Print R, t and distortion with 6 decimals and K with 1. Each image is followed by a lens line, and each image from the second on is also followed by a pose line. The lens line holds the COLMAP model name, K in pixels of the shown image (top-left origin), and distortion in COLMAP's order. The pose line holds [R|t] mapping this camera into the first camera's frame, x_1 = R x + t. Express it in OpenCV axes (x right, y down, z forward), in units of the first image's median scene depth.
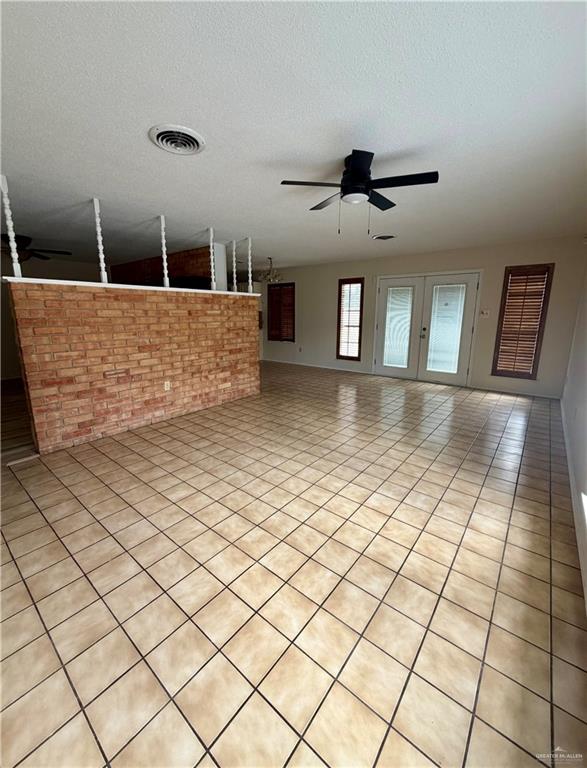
lens RADIAL K [[311.6, 0, 293.4], [0, 311.6, 383.6], [0, 0, 1]] dist [0.001344, 0.000051]
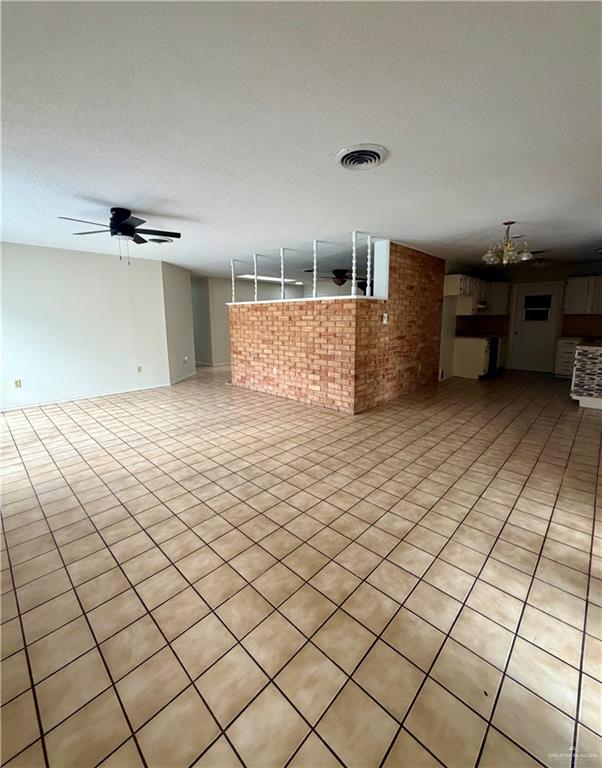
lens RADIAL K [[318.7, 0, 302.0], [0, 318.7, 377.3], [0, 0, 1]] dist [-0.000883, -0.000219]
pose [[-0.089118, 0.184931, -0.978703, 0.912307], [-0.214627, 0.955962, 0.200177, -0.257566], [0.972622, 0.227896, -0.045502, 1.120849]]
